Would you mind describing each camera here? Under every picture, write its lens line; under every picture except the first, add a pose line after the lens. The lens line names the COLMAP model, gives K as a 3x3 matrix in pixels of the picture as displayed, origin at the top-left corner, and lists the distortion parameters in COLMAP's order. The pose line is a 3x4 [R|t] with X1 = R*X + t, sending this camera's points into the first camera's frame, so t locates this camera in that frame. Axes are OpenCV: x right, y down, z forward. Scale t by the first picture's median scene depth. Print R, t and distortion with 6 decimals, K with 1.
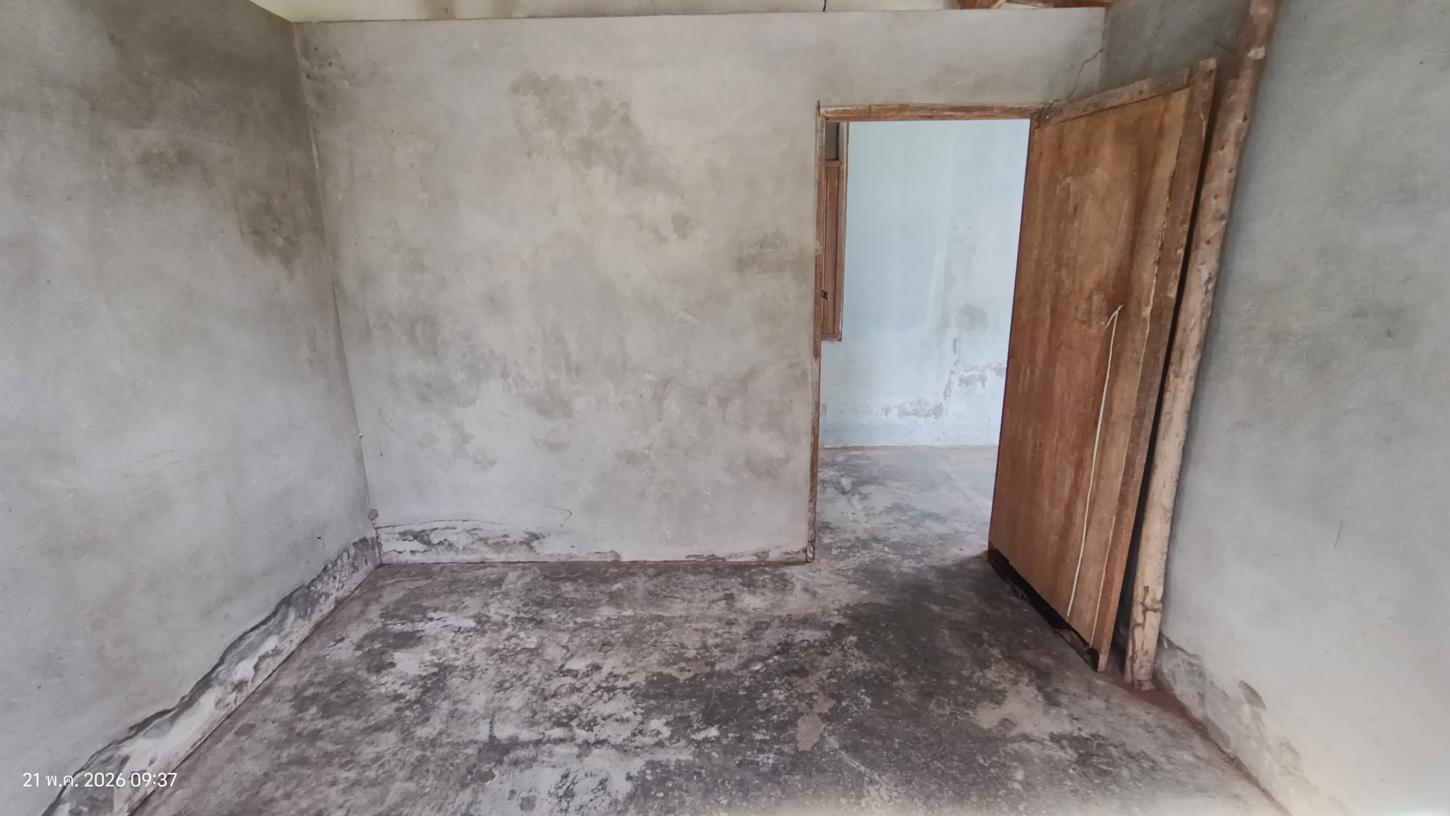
lens RADIAL K [[657.2, 0, 717.9], [0, 657.2, 416.0], [0, 0, 1]] dist [-0.011582, 0.006917]
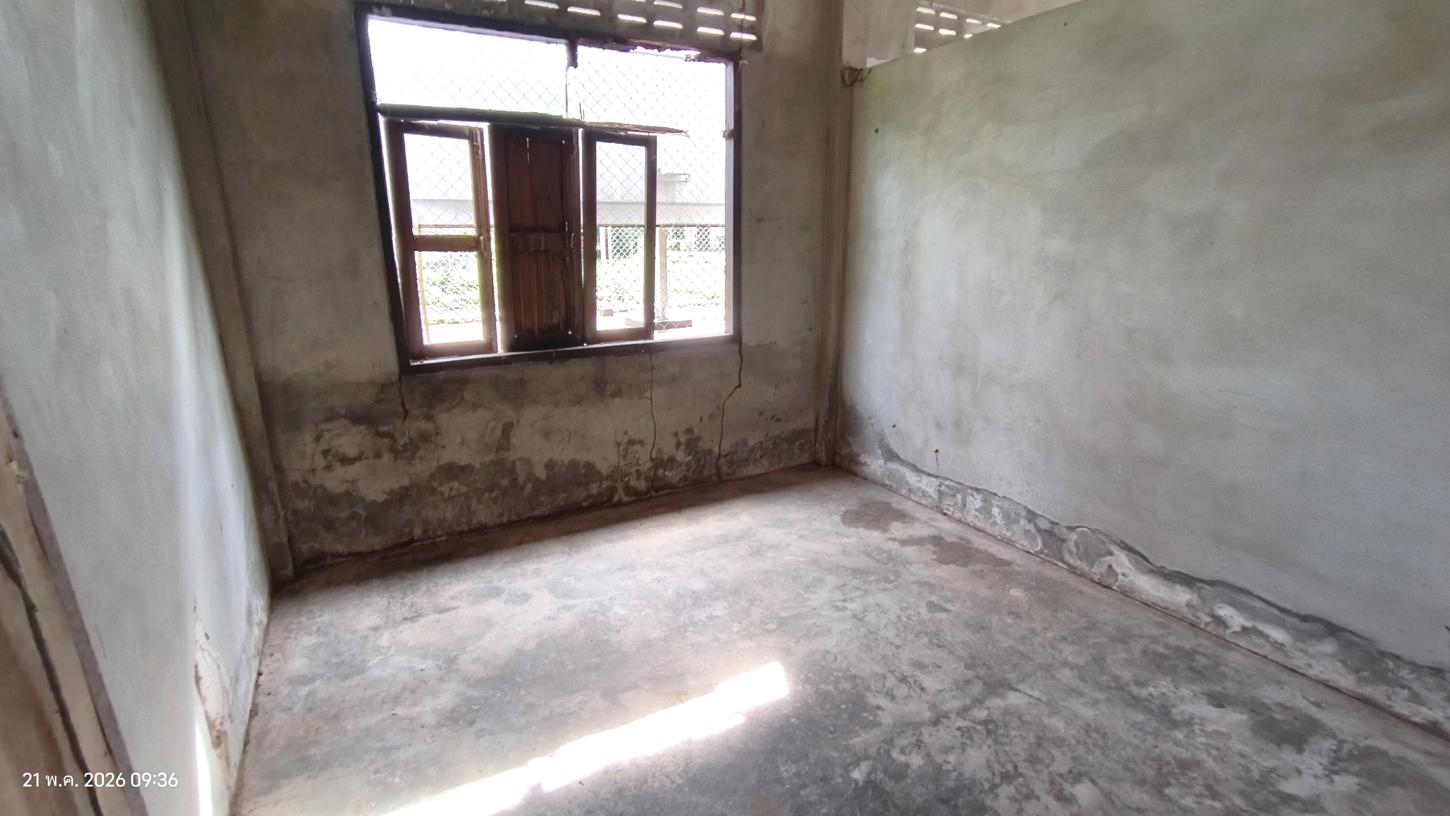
lens RADIAL K [[657.2, 0, 719.4], [0, 657.2, 413.3], [0, 0, 1]] dist [-0.011582, 0.006917]
pose [[-0.869434, 0.153539, -0.469586, 0.482133], [-0.112206, 0.864279, 0.490339, -0.348397], [0.481139, 0.479008, -0.734205, 1.280362]]
